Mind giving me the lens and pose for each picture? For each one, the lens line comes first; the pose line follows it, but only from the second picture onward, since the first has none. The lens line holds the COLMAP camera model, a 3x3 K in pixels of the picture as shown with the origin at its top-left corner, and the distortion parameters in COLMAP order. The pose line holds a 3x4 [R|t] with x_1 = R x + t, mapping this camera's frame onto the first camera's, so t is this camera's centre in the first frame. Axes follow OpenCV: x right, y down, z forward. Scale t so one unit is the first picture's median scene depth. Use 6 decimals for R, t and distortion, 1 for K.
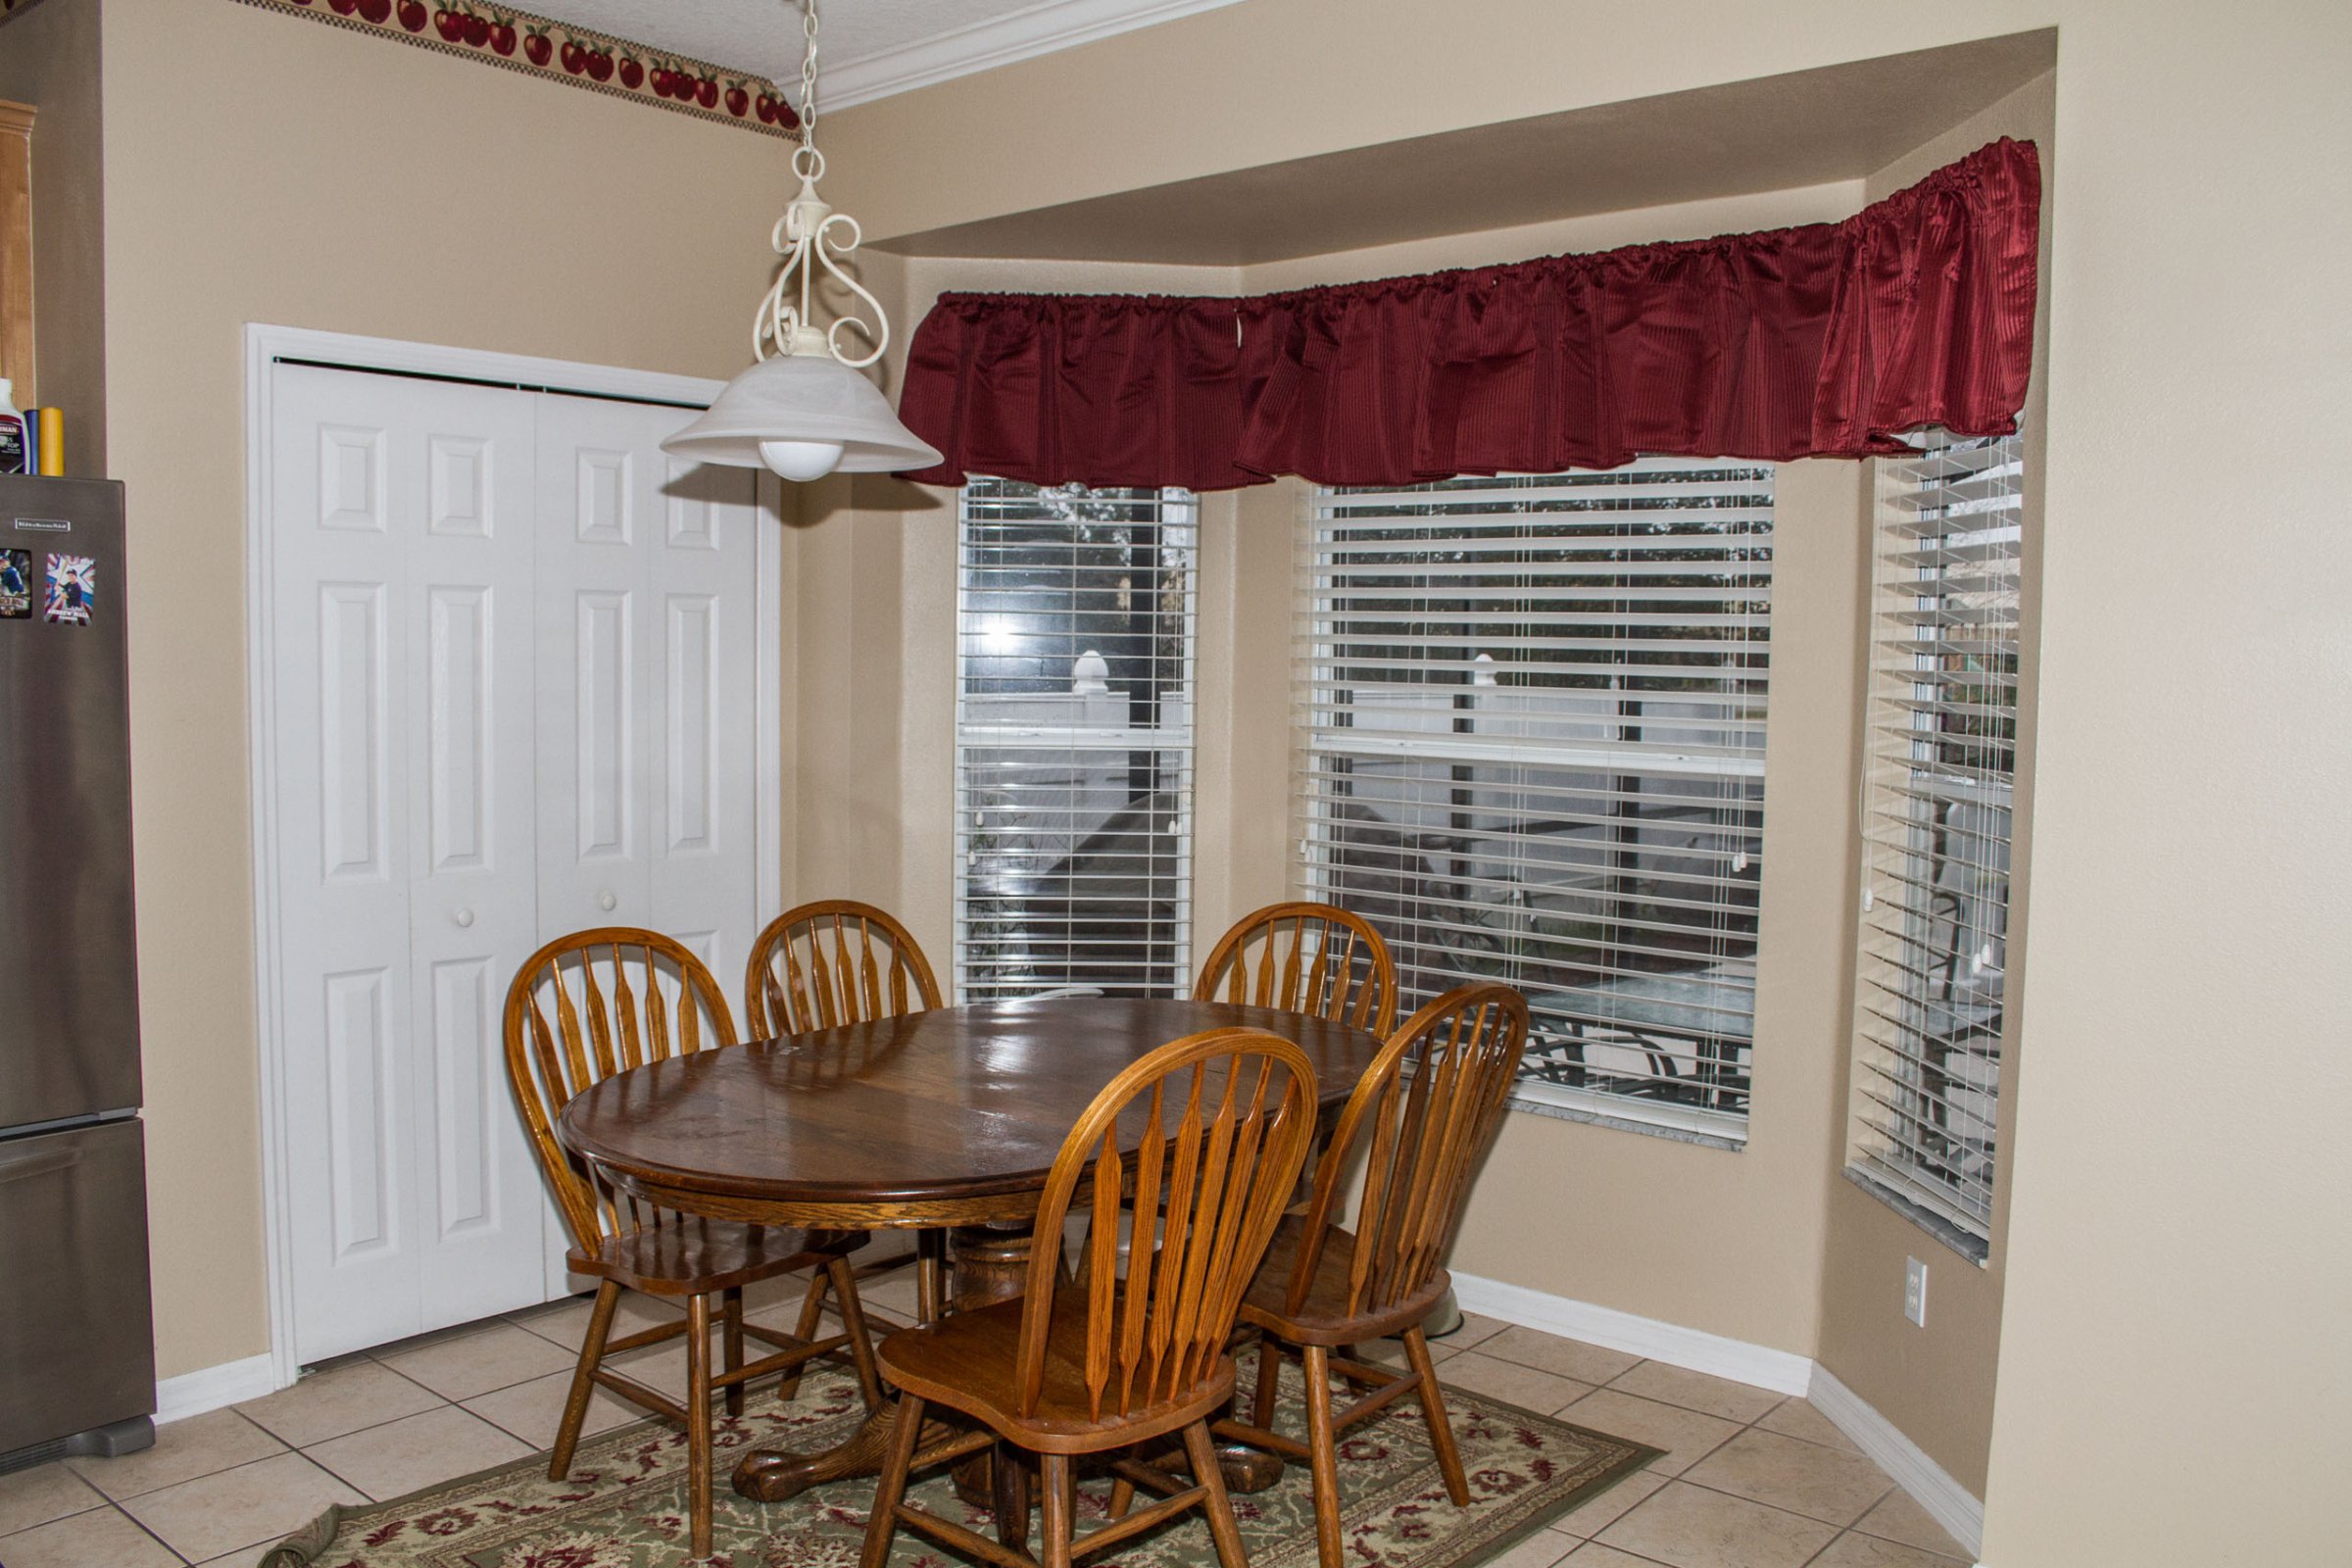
lens RADIAL K [[1899.9, 0, 1142.5], [0, 1899.9, 788.1], [0, 0, 1]] dist [-0.160882, 0.116523]
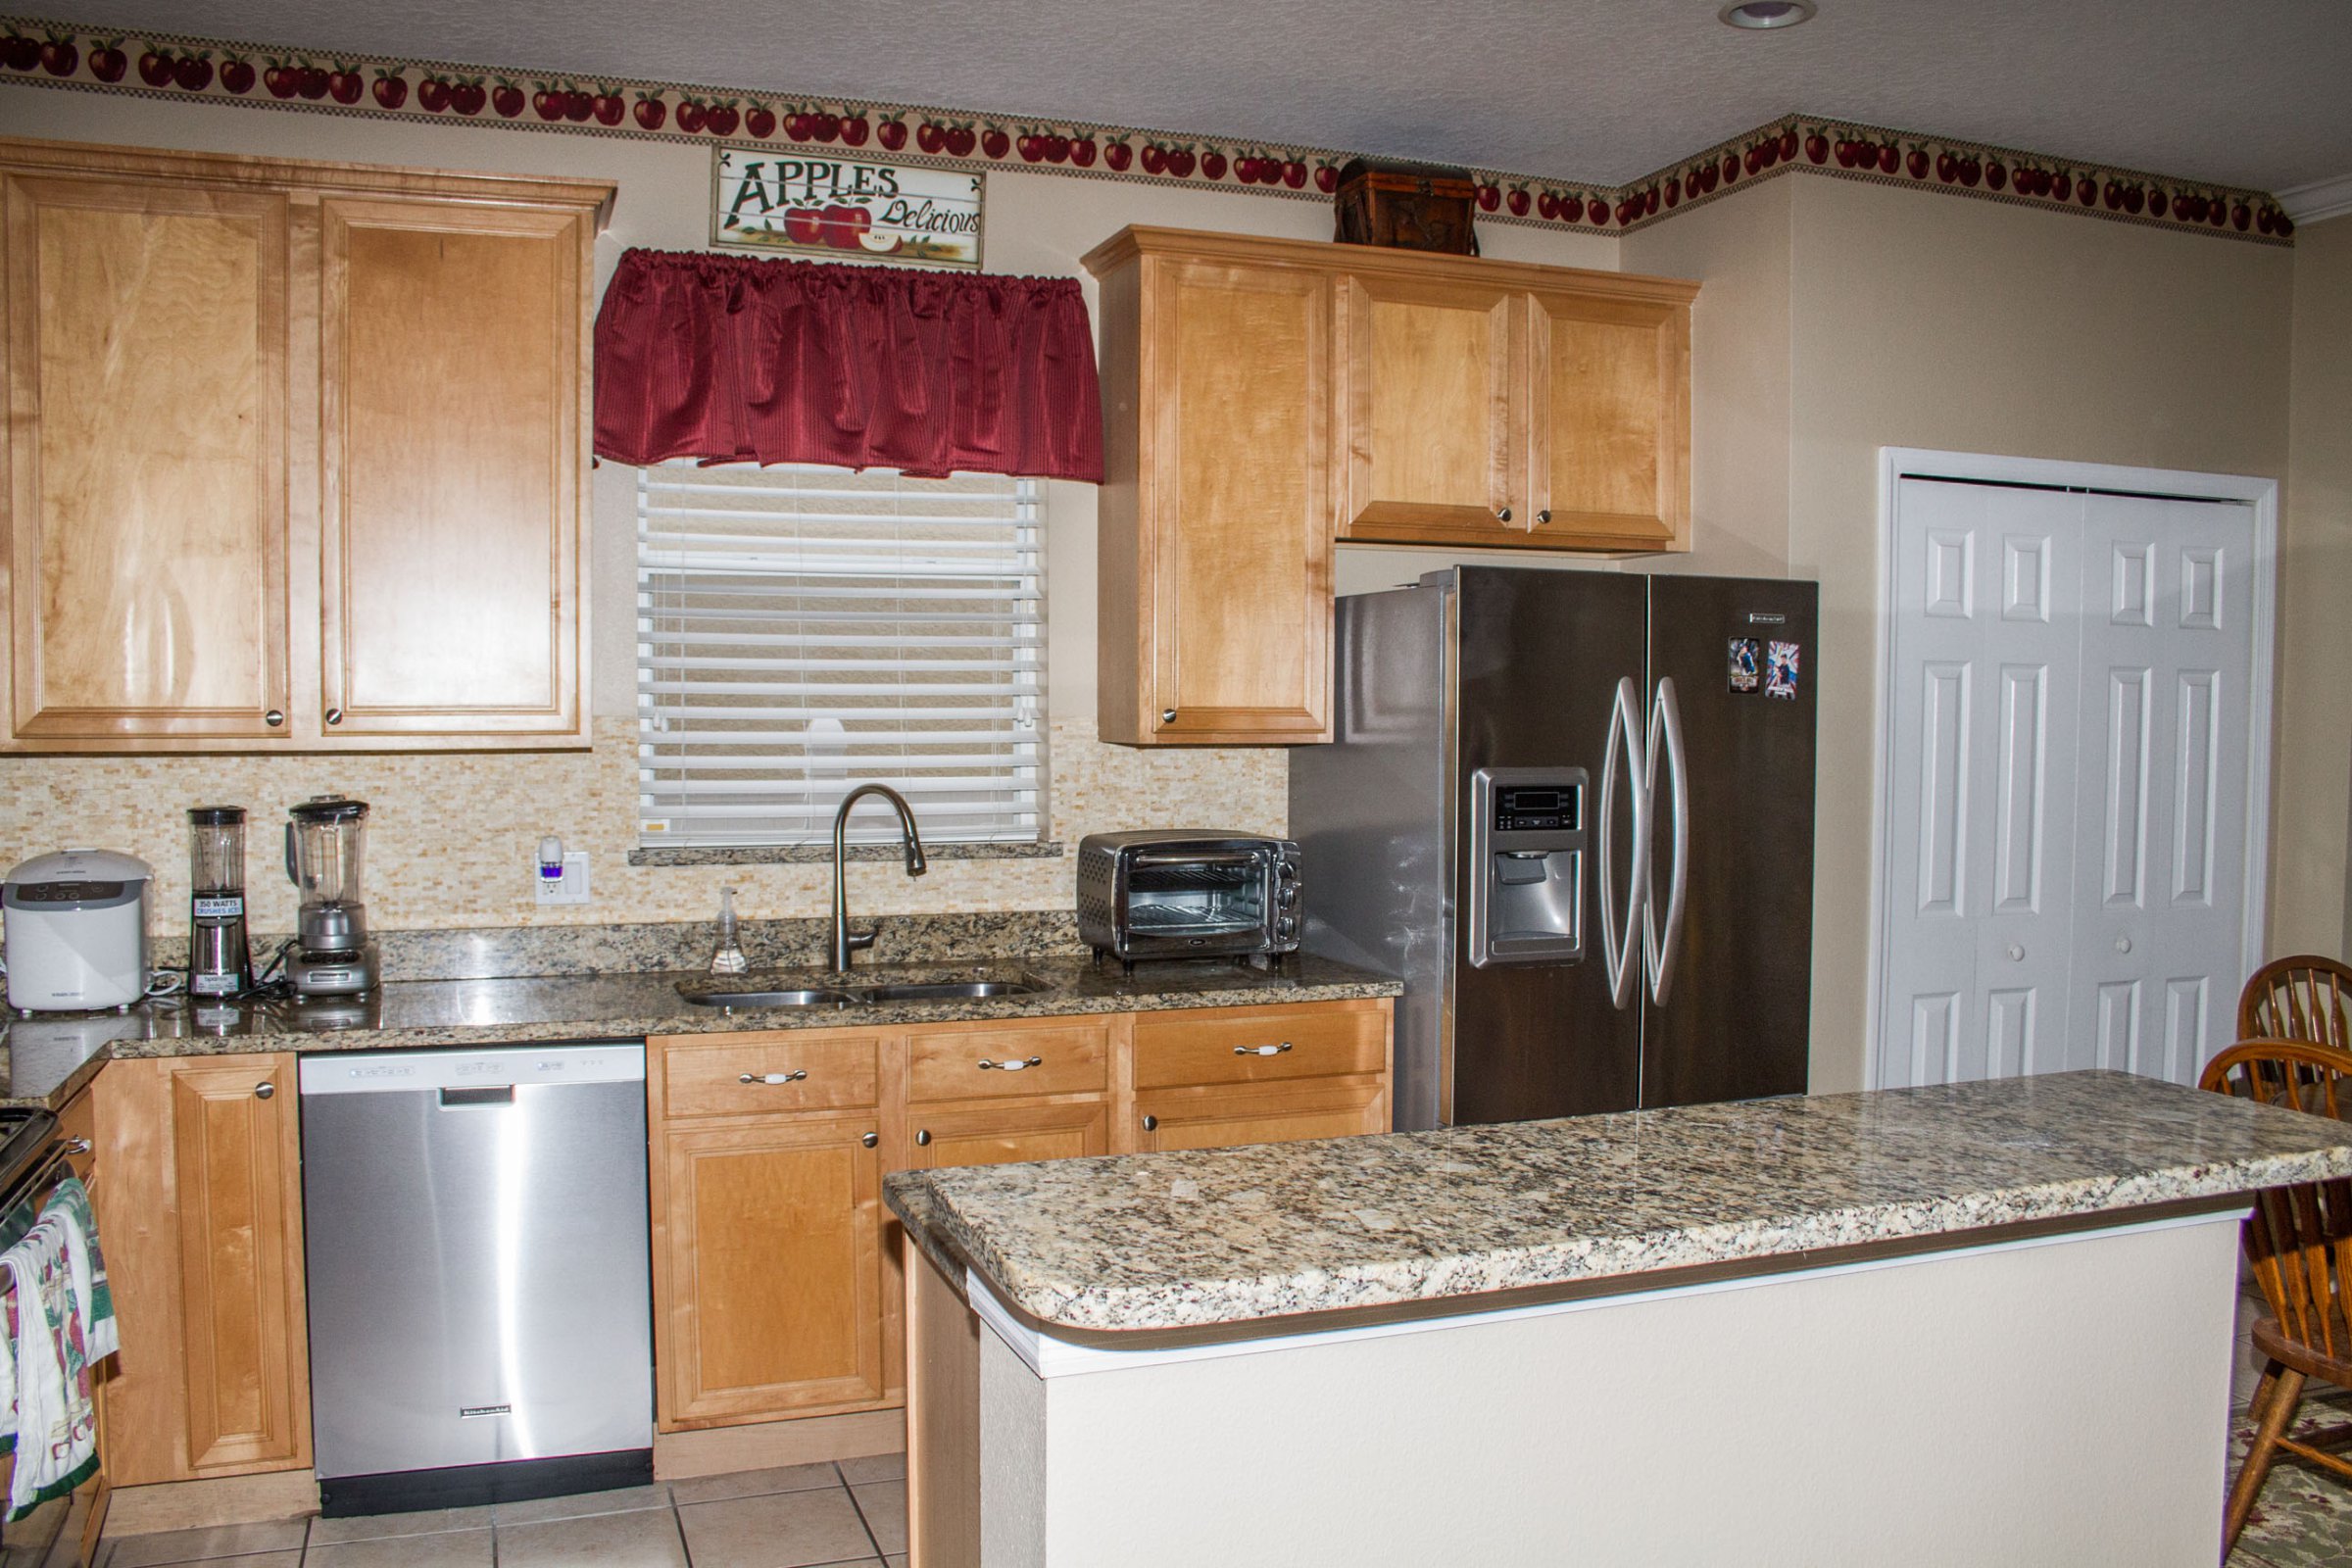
lens RADIAL K [[1936.7, 0, 1221.7], [0, 1936.7, 801.9], [0, 0, 1]] dist [-0.160464, 0.110795]
pose [[0.872236, 0.017711, -0.488764, -0.234891], [-0.030465, 0.999371, -0.018153, 0.013266], [0.488135, 0.030723, 0.872227, -0.265443]]
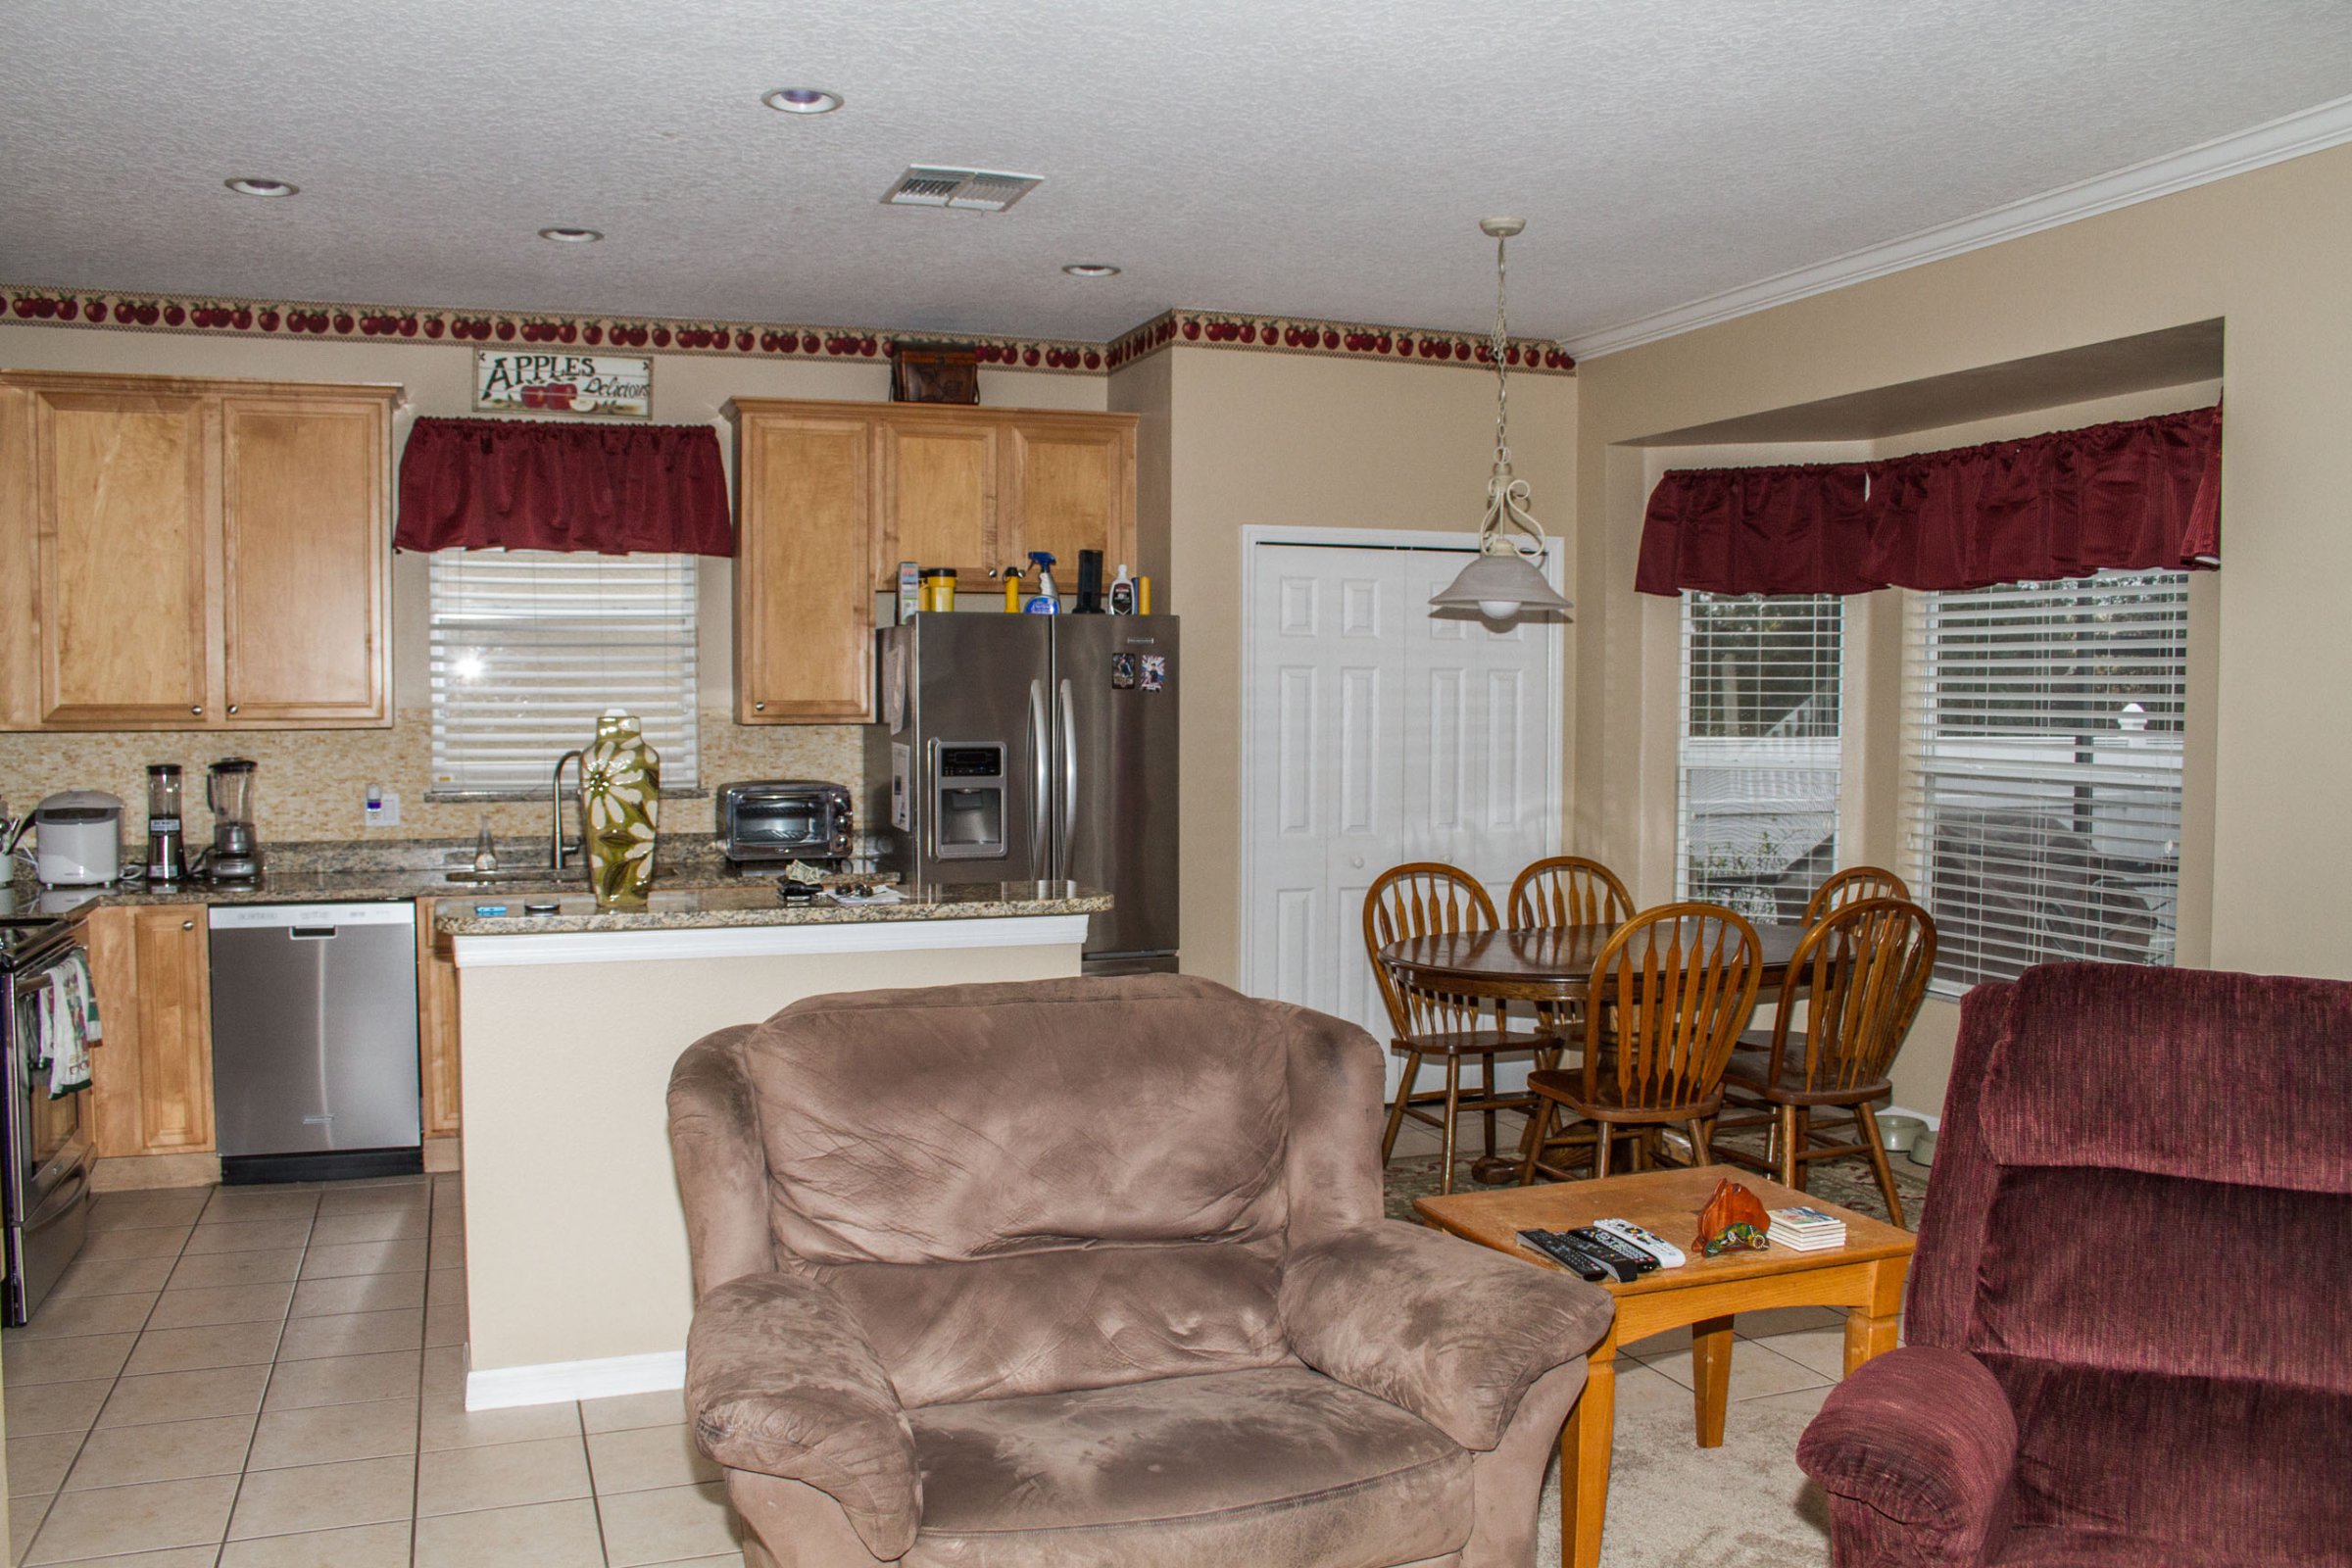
lens RADIAL K [[1865.0, 0, 1176.0], [0, 1865.0, 784.0], [0, 0, 1]] dist [-0.163513, 0.111487]
pose [[0.873911, 0.012195, -0.485932, 0.323007], [-0.025999, 0.999427, -0.021676, 0.040921], [0.485389, 0.031577, 0.873728, -0.583695]]
